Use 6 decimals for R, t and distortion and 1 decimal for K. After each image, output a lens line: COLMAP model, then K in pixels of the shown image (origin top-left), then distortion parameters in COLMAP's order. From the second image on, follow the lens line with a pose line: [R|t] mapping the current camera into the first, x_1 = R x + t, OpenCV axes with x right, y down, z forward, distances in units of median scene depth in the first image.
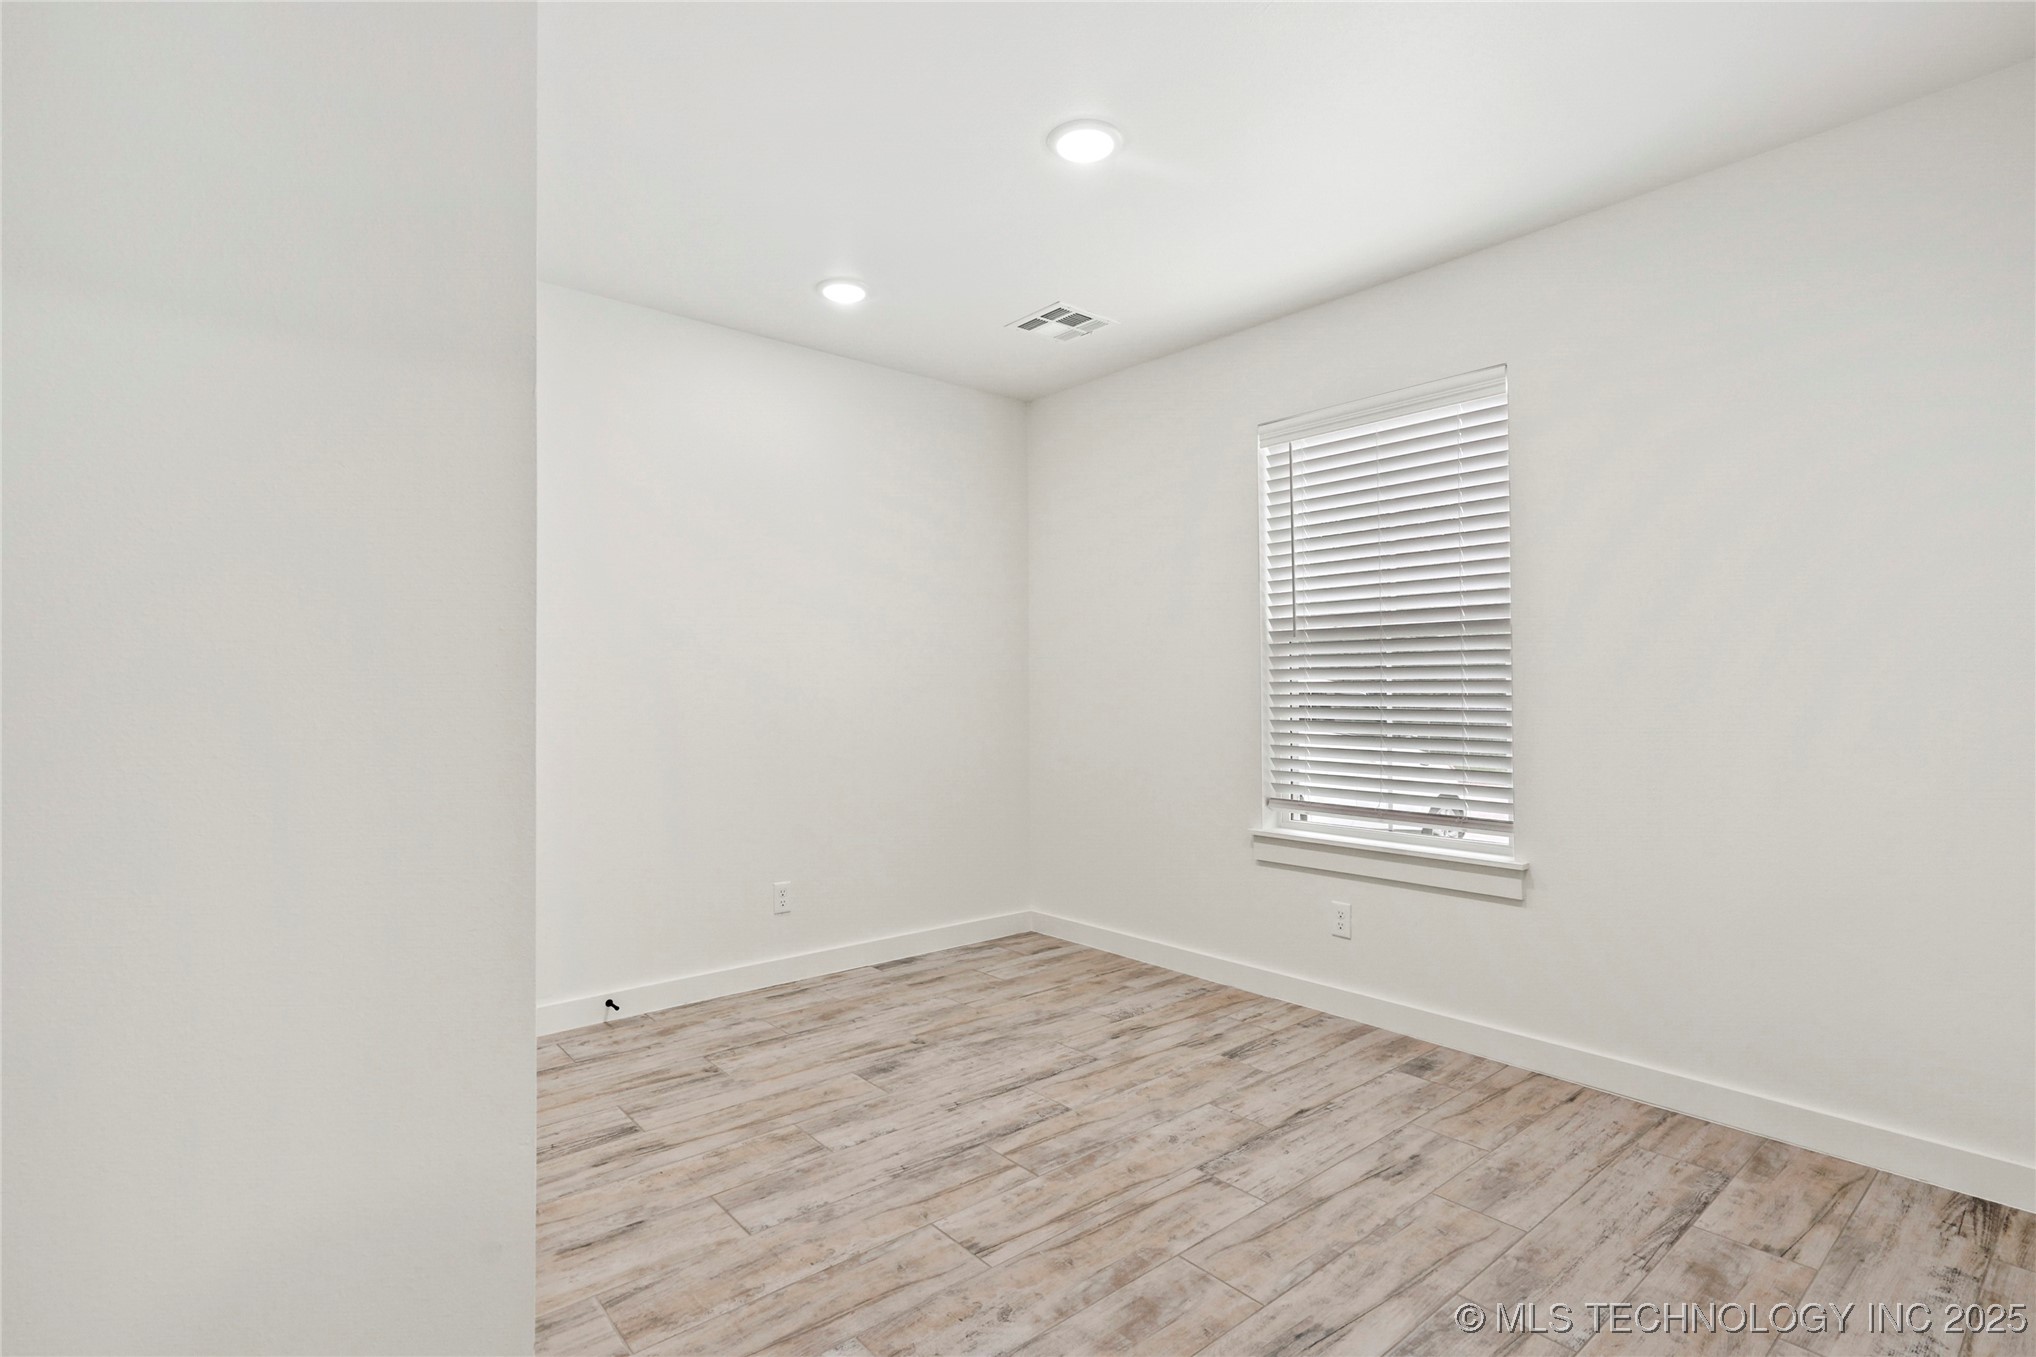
lens RADIAL K [[961.2, 0, 1001.5], [0, 961.2, 633.0], [0, 0, 1]] dist [0.001103, 0.008235]
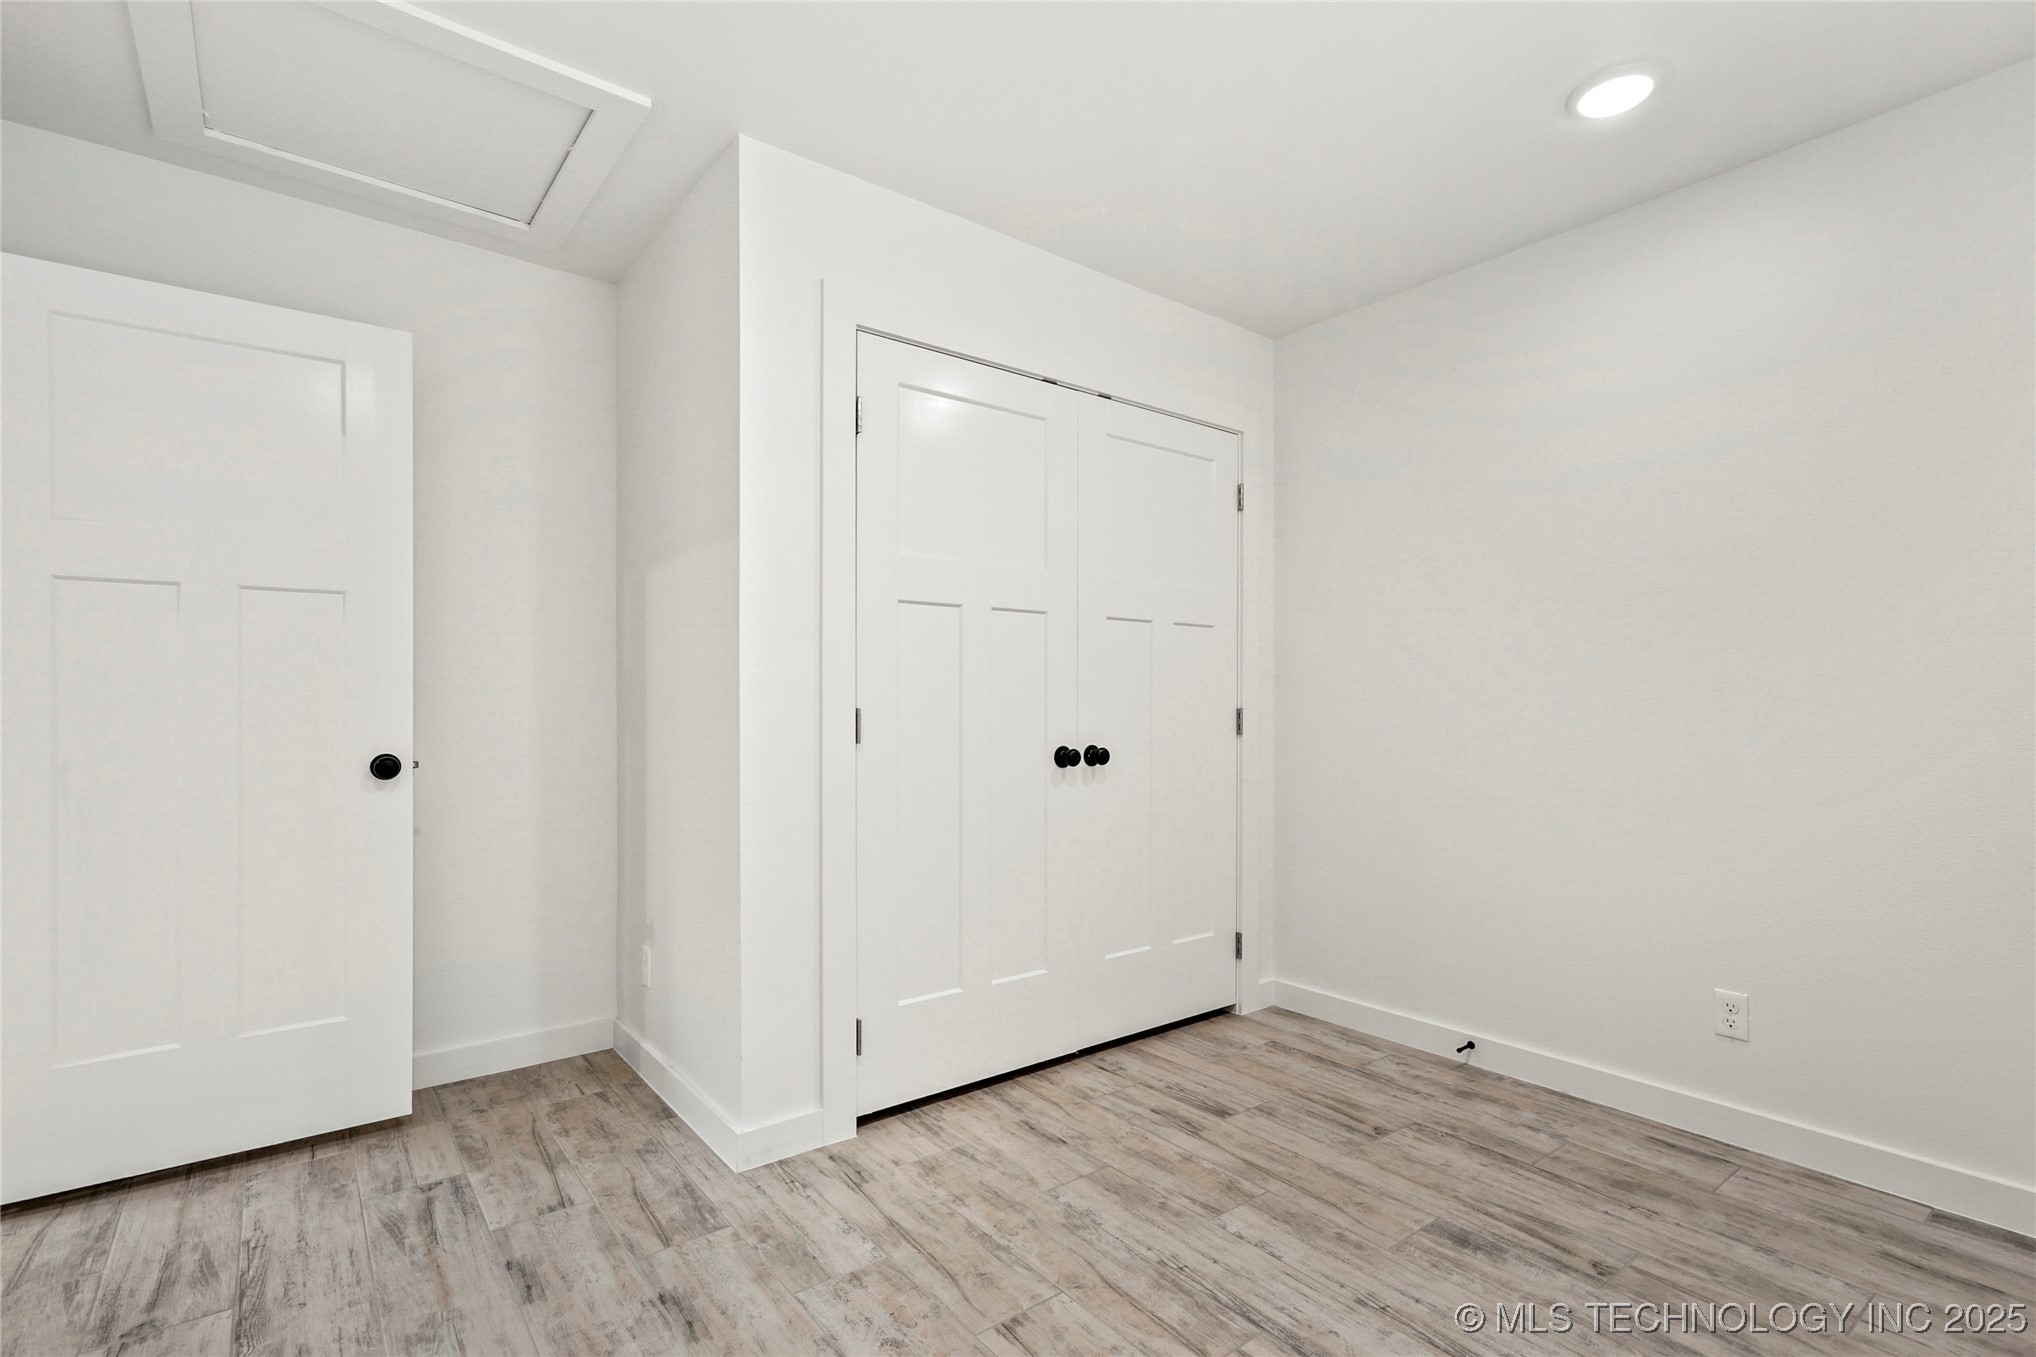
lens RADIAL K [[948.9, 0, 1018.0], [0, 948.9, 678.5], [0, 0, 1]] dist [0.003753, 0.007410]
pose [[-0.027249, -0.025999, -0.999291, 0.644612], [0.060604, 0.997780, -0.027612, 0.051403], [0.997790, -0.061314, -0.025613, 0.791710]]
